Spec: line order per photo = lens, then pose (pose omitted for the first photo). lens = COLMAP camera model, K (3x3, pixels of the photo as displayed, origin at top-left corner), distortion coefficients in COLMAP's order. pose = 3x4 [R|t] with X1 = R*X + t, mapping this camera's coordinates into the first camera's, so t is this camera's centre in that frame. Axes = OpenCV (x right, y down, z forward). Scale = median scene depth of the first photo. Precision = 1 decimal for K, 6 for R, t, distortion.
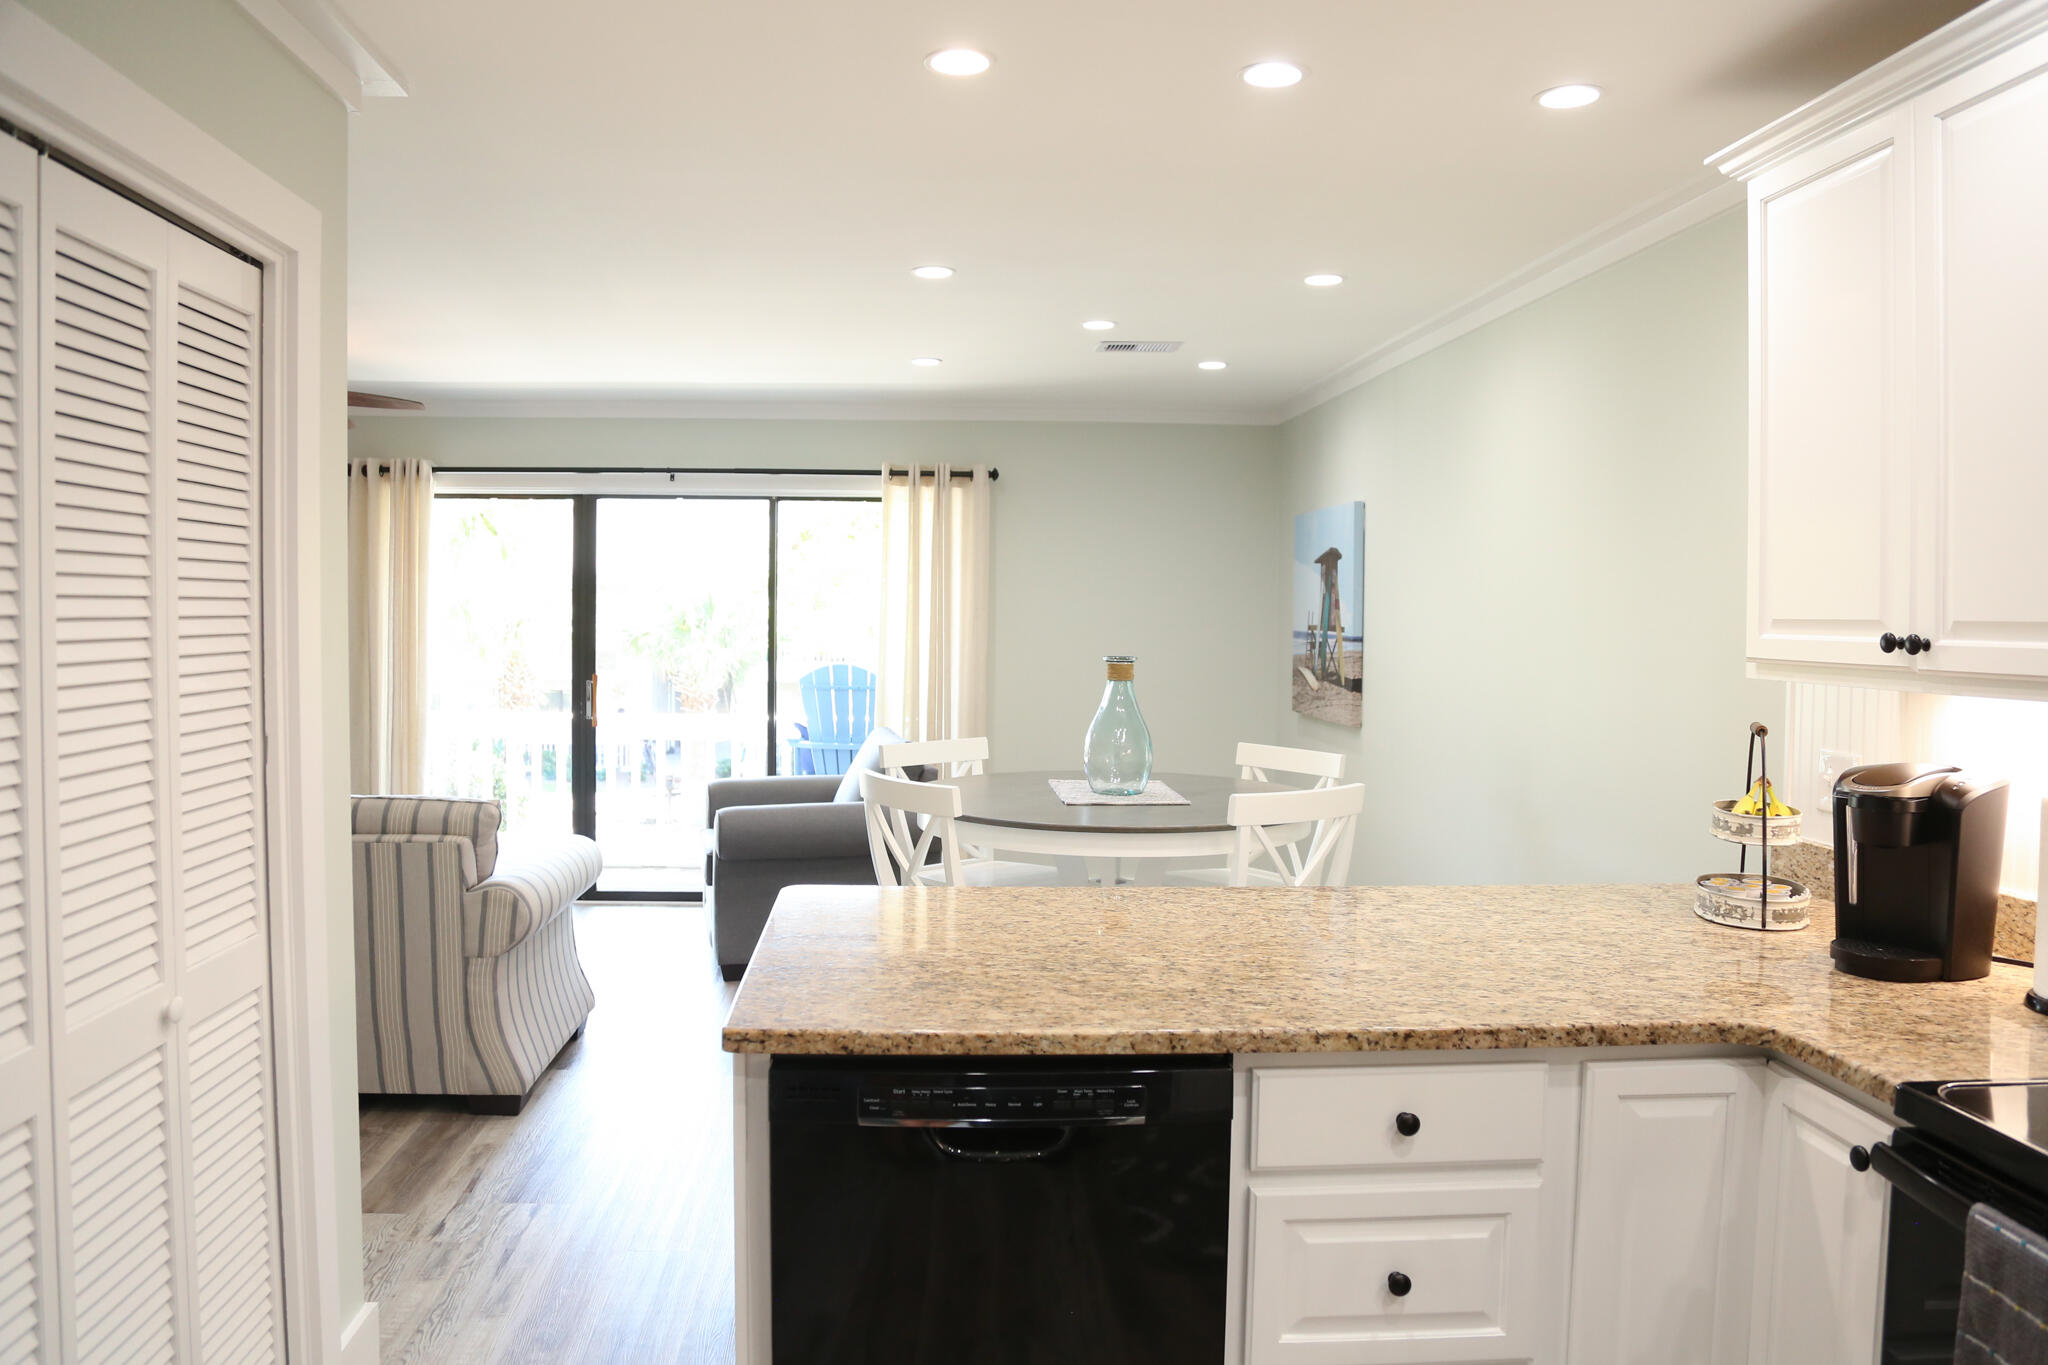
lens RADIAL K [[1404.7, 0, 989.0], [0, 1404.7, 662.4], [0, 0, 1]] dist [-0.112649, 0.049617]
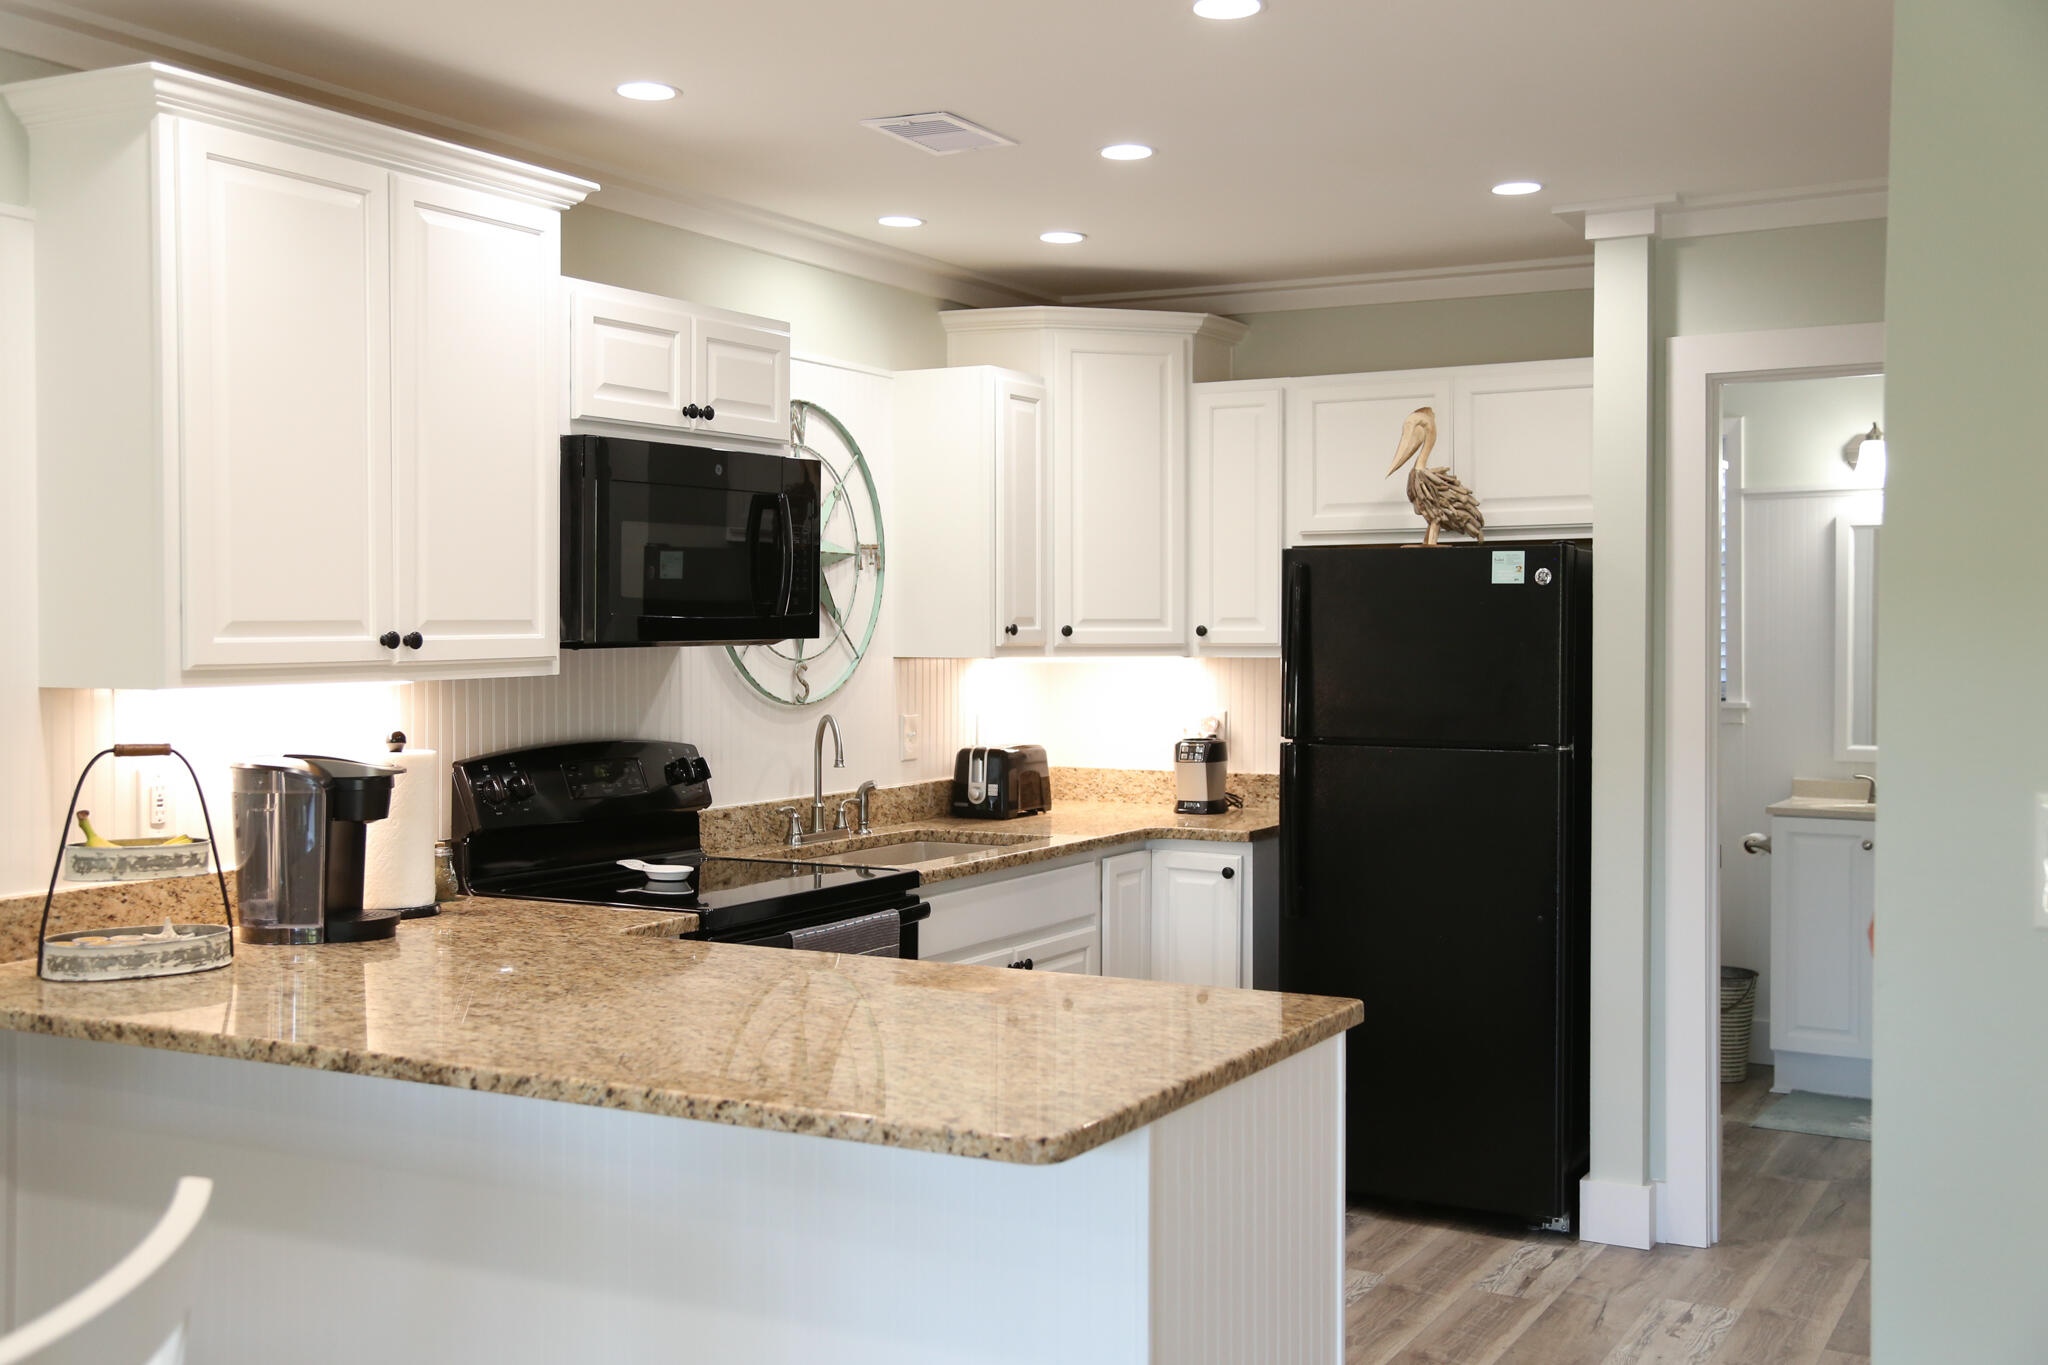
lens RADIAL K [[2118.3, 0, 1024.0], [0, 2118.3, 682.5], [0, 0, 1]] dist [0.002585, 0.002515]
pose [[-0.841956, -0.025615, 0.538937, -0.655454], [0.013331, 0.997580, 0.068240, -0.081309], [-0.539381, 0.064640, -0.839577, 1.914441]]
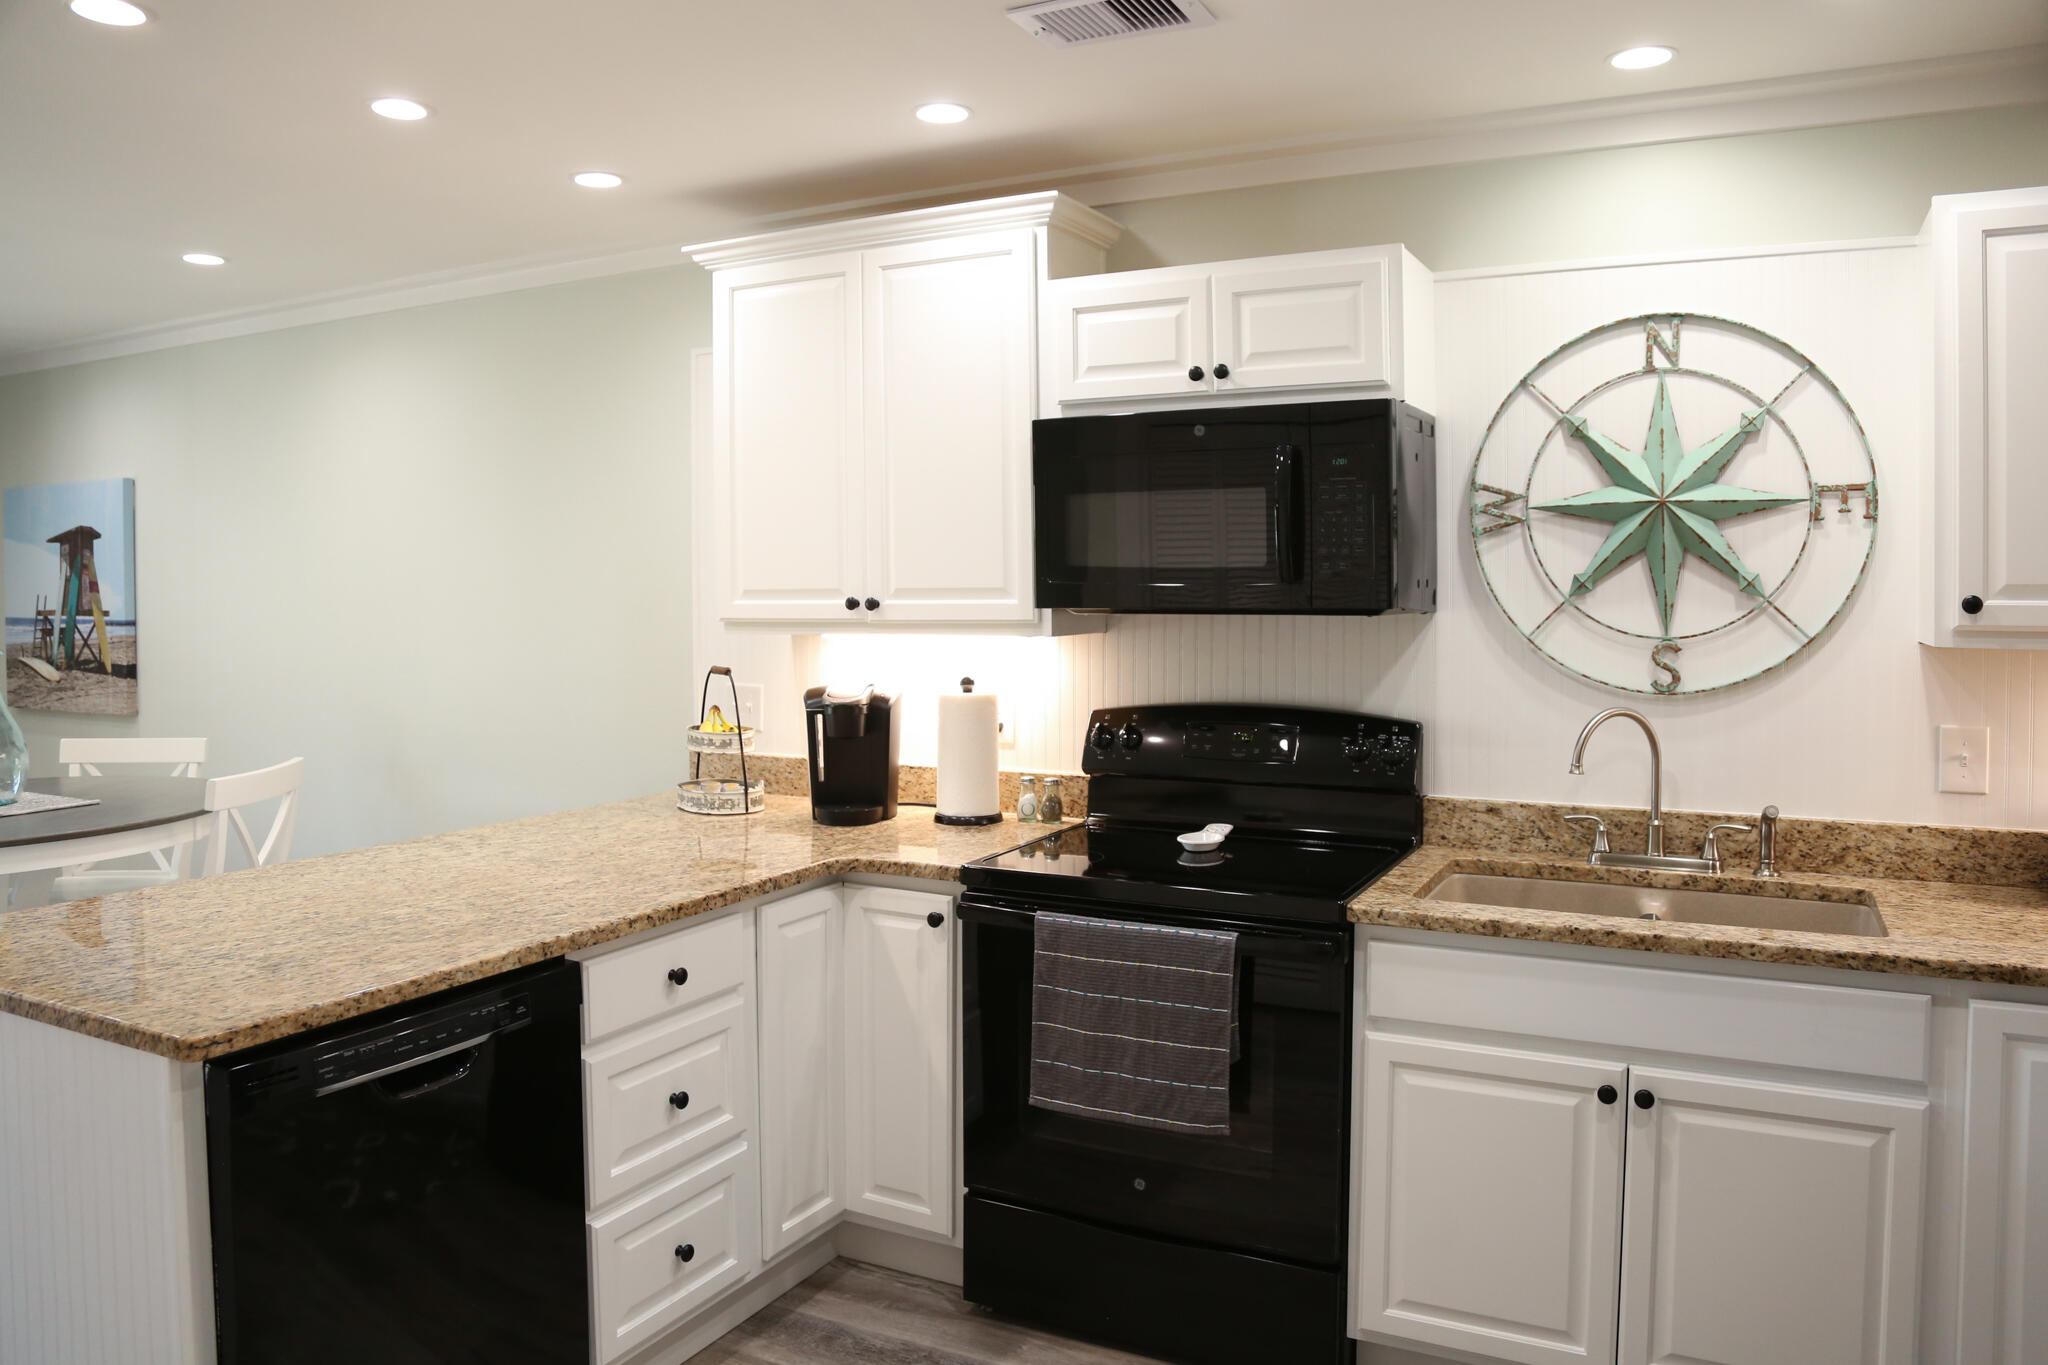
lens RADIAL K [[1404.7, 0, 989.0], [0, 1404.7, 662.4], [0, 0, 1]] dist [-0.112649, 0.049617]
pose [[0.516027, -0.056085, 0.854734, -0.529641], [0.042013, 0.998310, 0.040141, -0.005139], [-0.855541, 0.015196, 0.517511, 0.039782]]
